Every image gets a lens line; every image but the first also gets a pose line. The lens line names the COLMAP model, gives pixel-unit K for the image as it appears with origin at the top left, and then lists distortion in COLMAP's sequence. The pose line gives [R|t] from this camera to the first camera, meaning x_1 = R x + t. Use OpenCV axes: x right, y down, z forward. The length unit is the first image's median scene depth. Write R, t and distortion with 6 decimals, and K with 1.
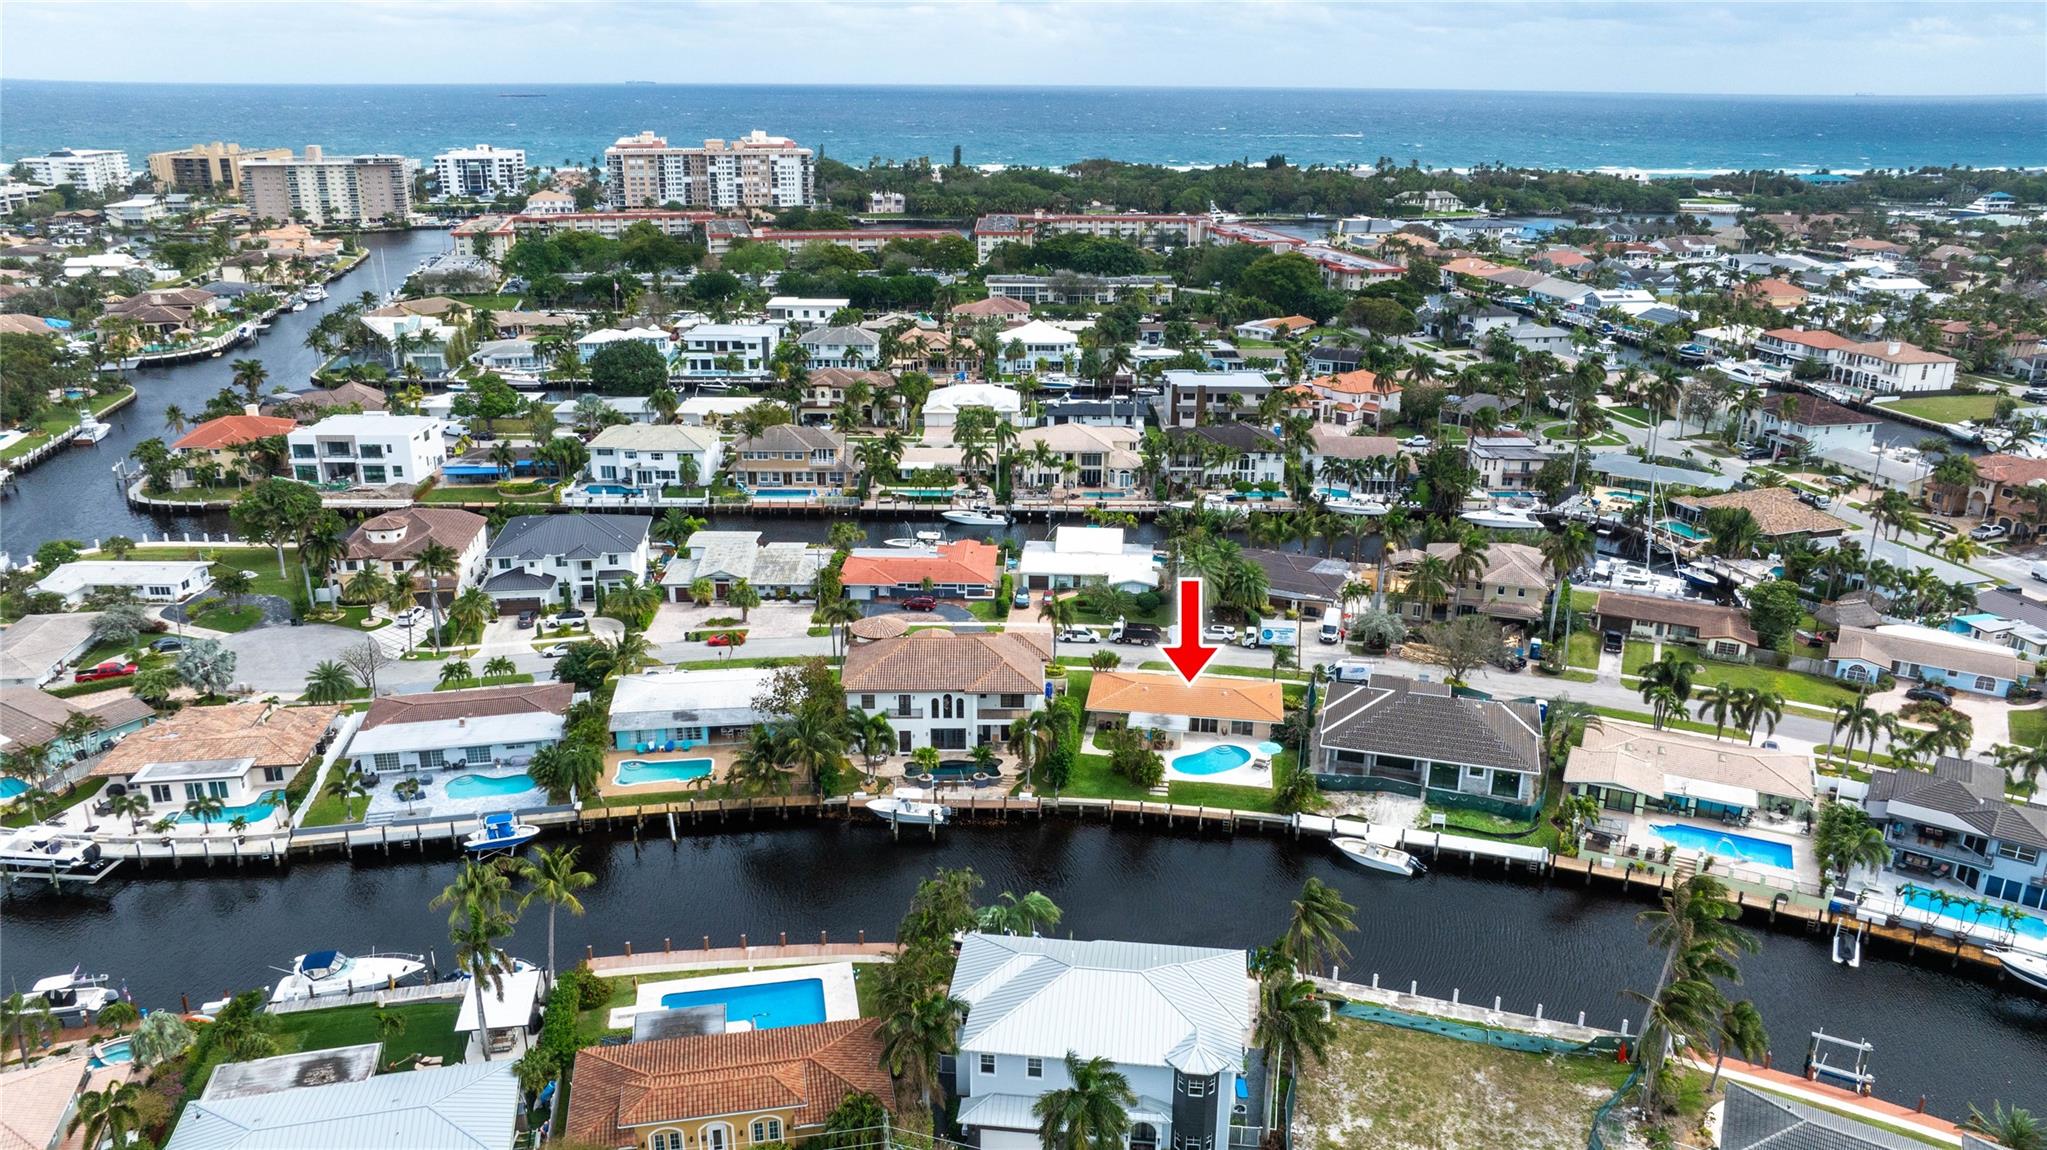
lens RADIAL K [[1444.8, 0, 1023.5], [0, 1444.8, 575.0], [0, 0, 1]] dist [-0.019201, -0.001655]
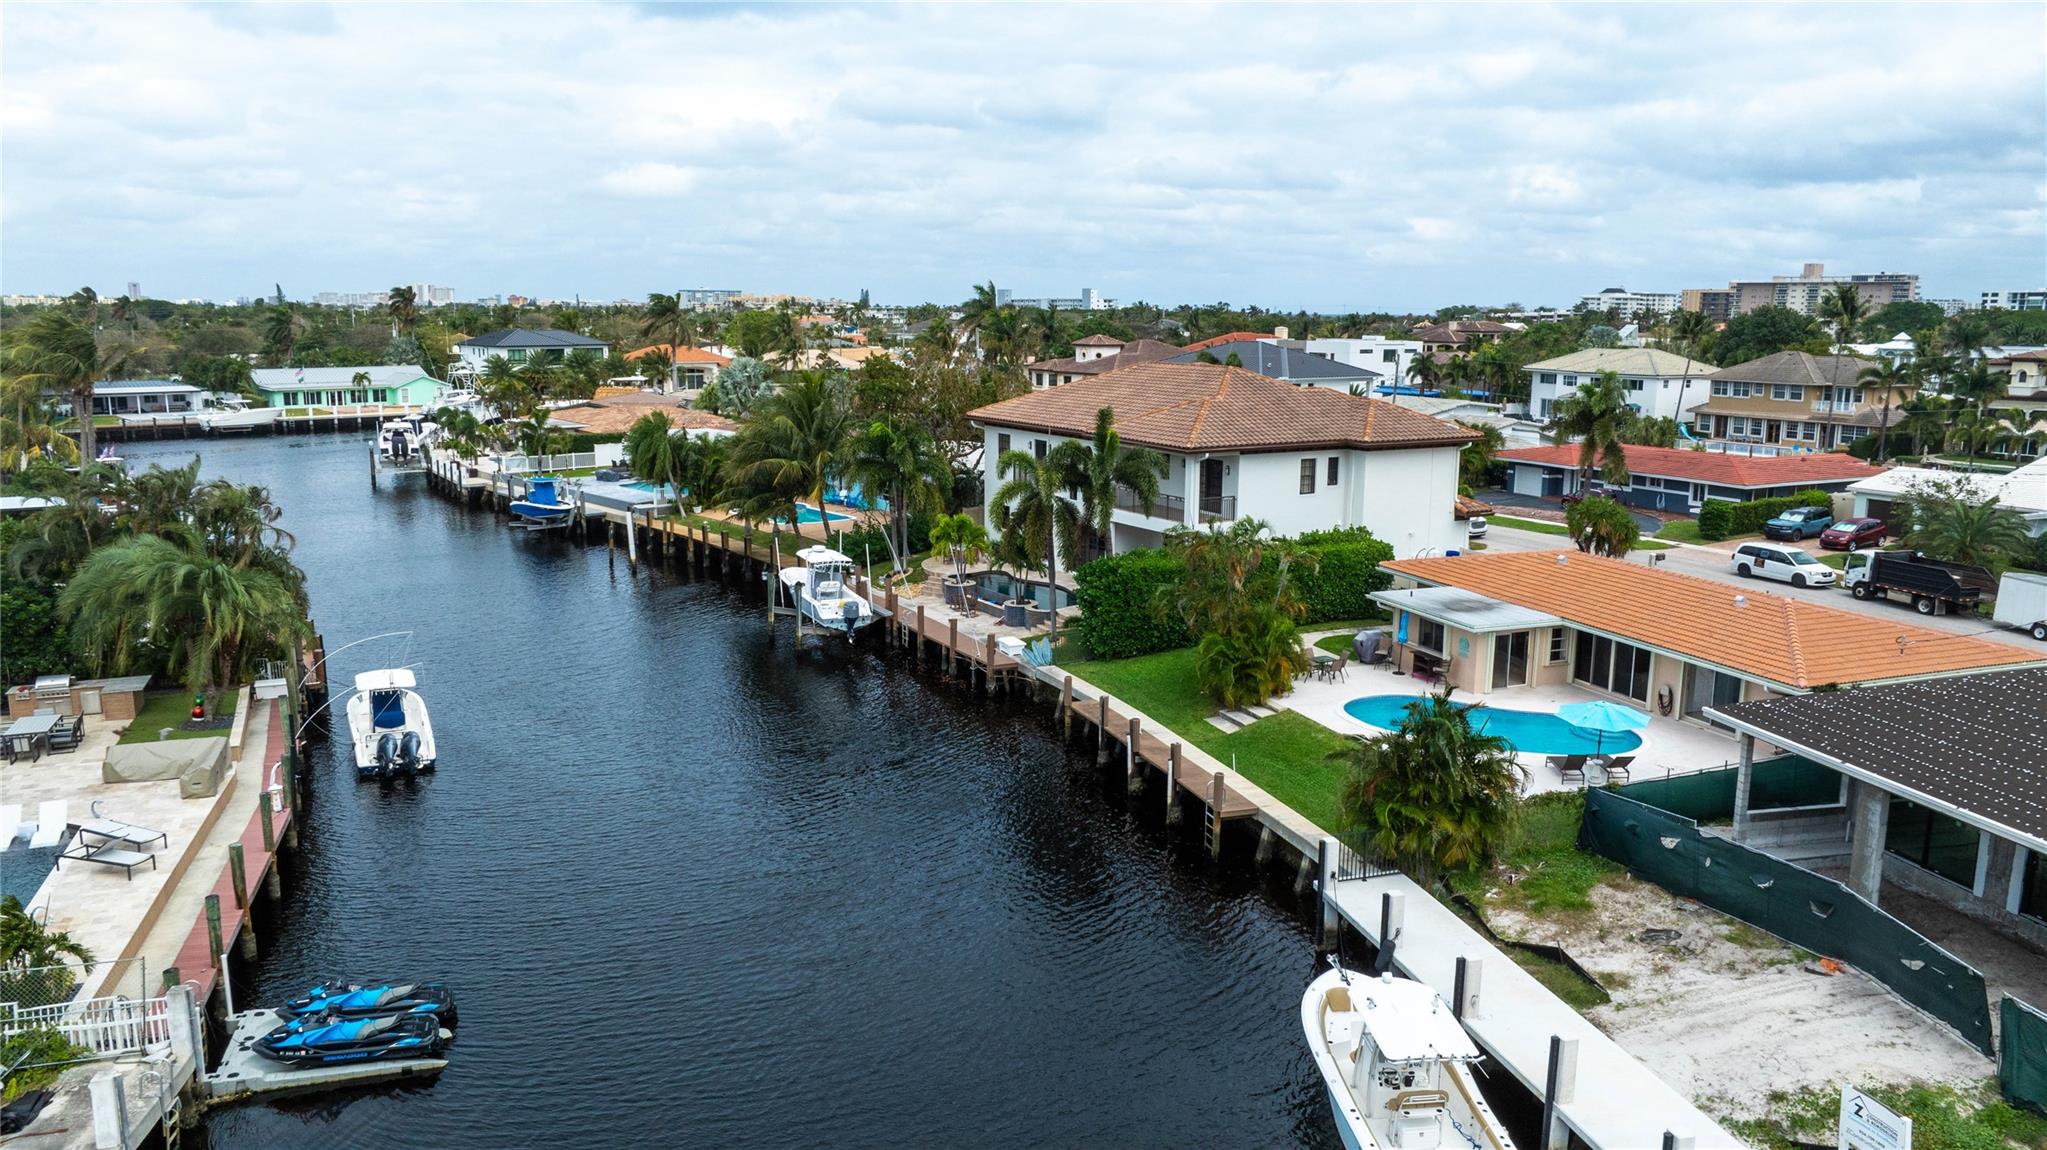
lens RADIAL K [[1448.3, 0, 1022.0], [0, 1448.3, 587.9], [0, 0, 1]] dist [-0.072071, 0.089134]
pose [[0.484798, 0.163193, -0.859266, 0.268486], [-0.288320, 0.957343, 0.019149, 0.096460], [0.825737, 0.238461, 0.511170, 0.588626]]
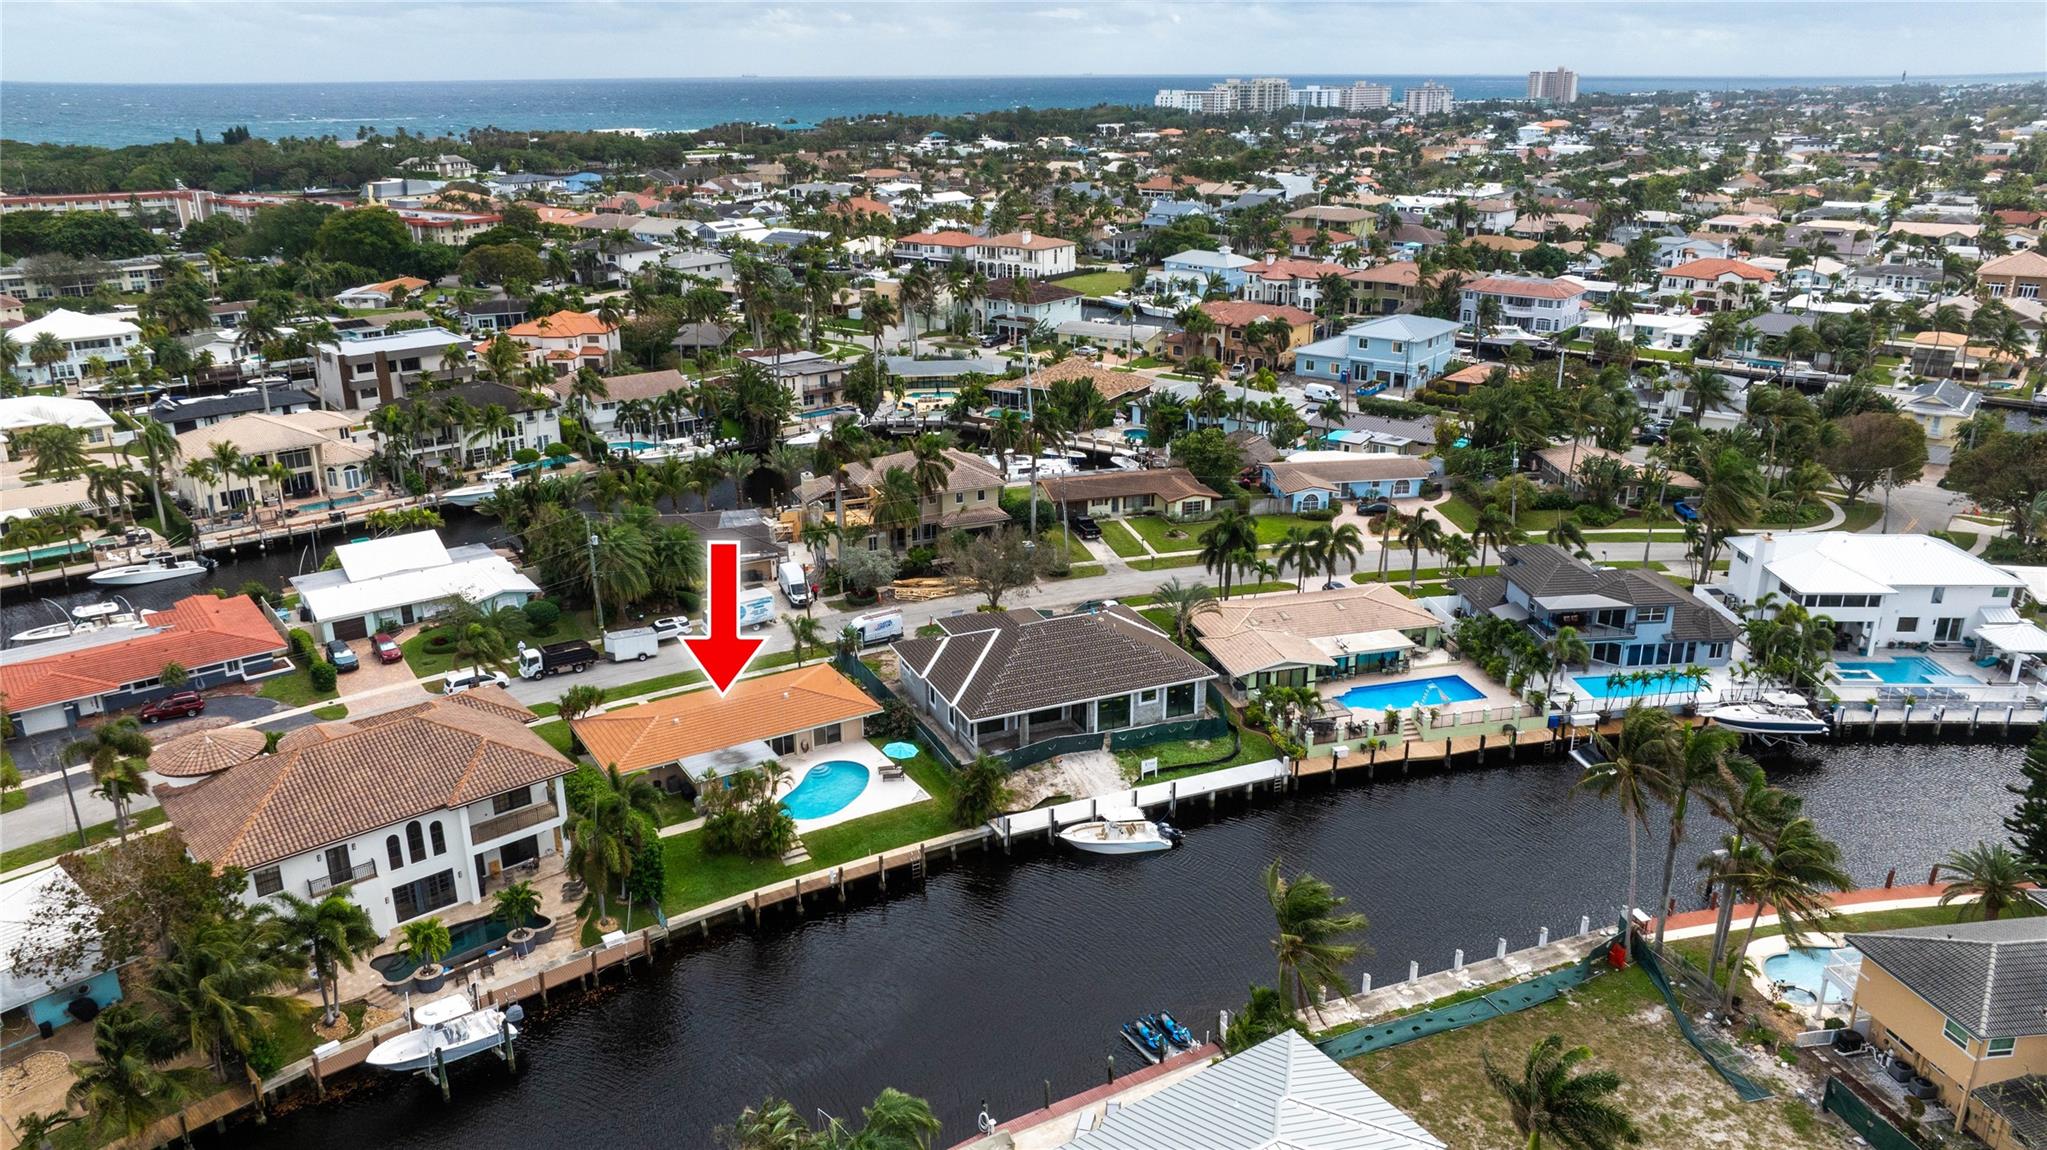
lens RADIAL K [[1444.8, 0, 1023.5], [0, 1444.8, 575.0], [0, 0, 1]] dist [-0.019201, -0.001655]
pose [[0.768831, -0.223029, 0.599297, -0.146256], [0.219295, 0.972330, 0.080522, -0.004699], [-0.600673, 0.069515, 0.796467, 0.302262]]
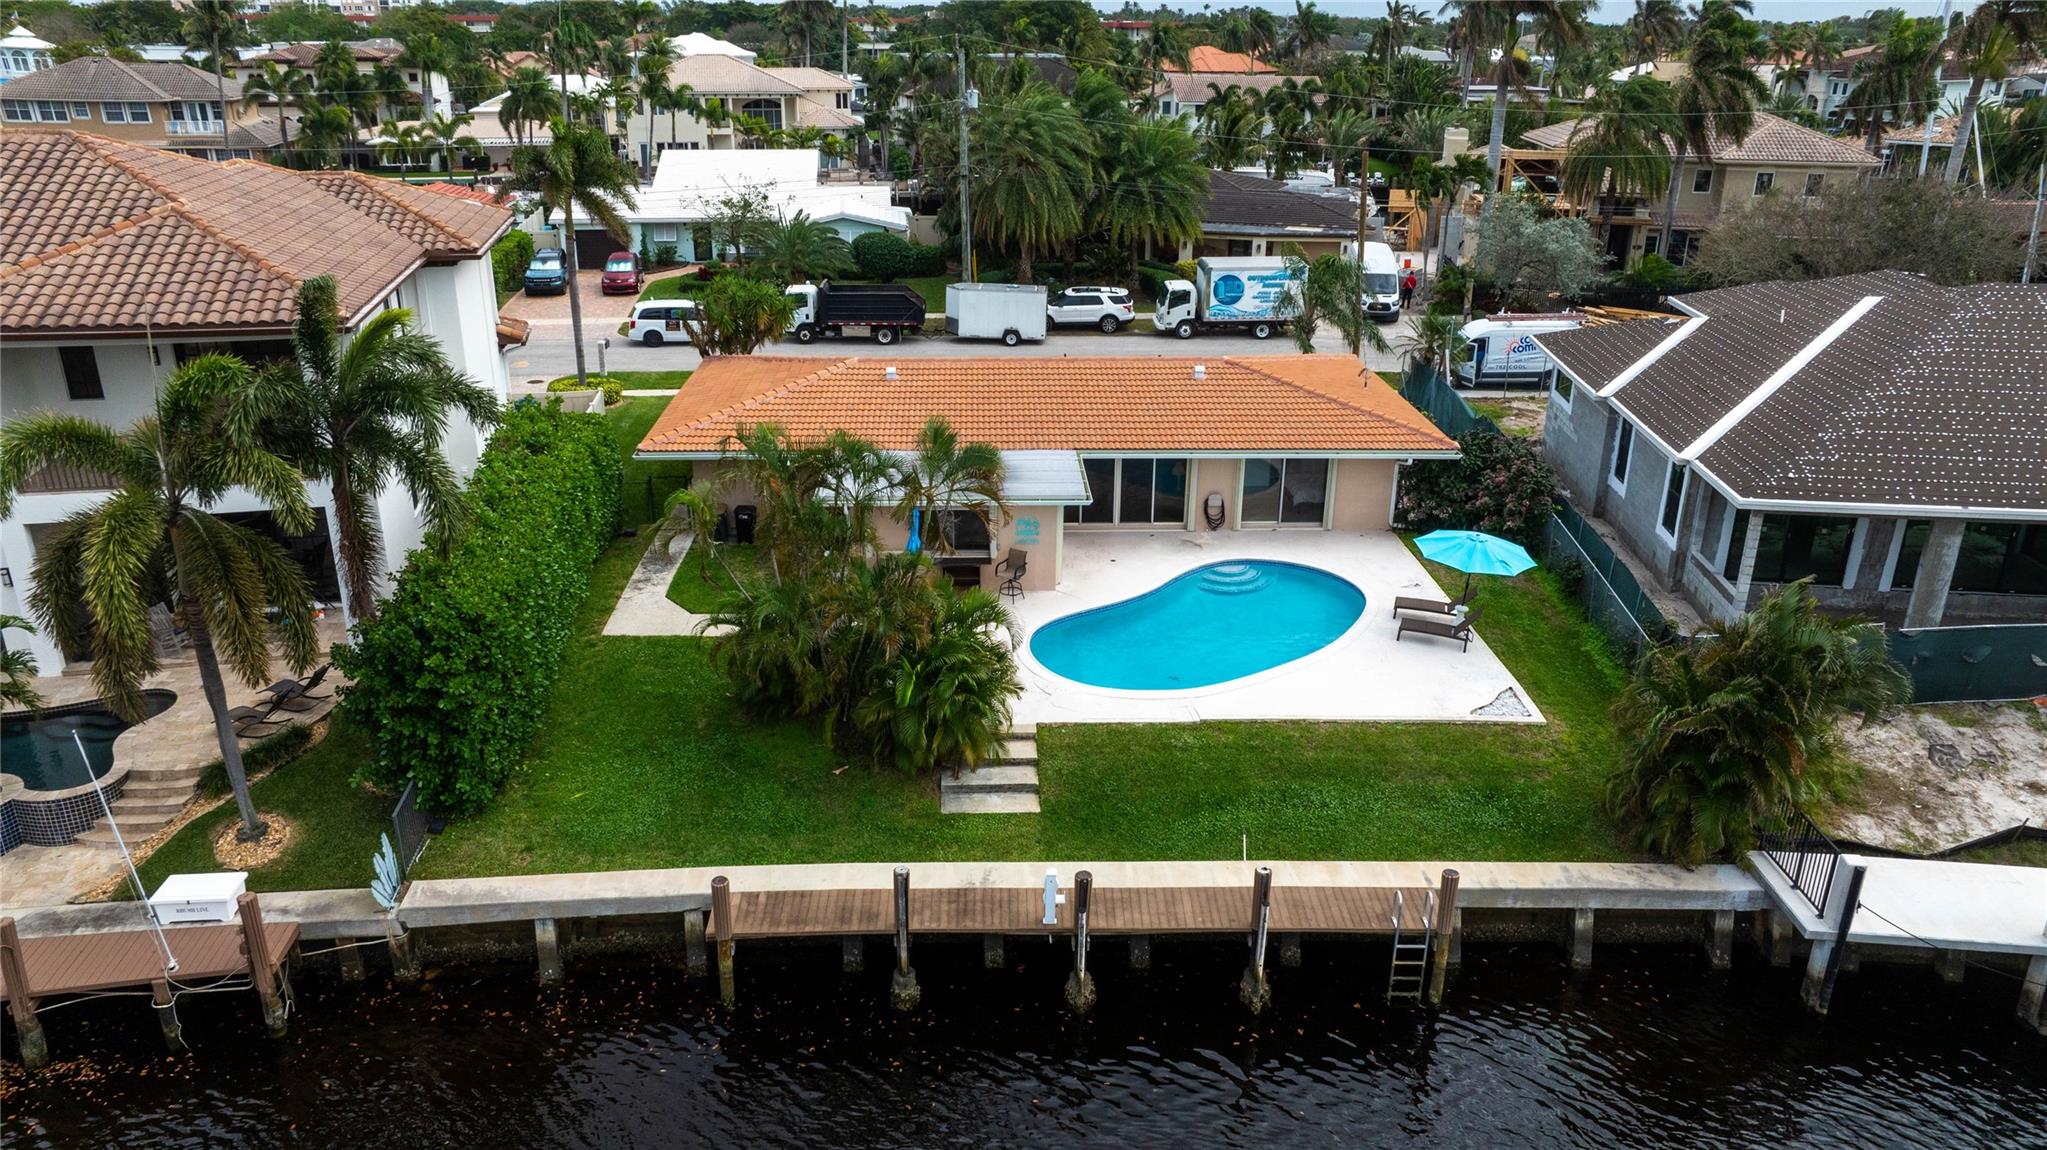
lens RADIAL K [[1444.8, 0, 1023.5], [0, 1444.8, 575.0], [0, 0, 1]] dist [-0.019201, -0.001655]
pose [[0.982778, -0.065210, 0.172904, 0.051077], [0.058663, 0.997364, 0.042710, 0.086357], [-0.175233, -0.031831, 0.984012, 0.616261]]
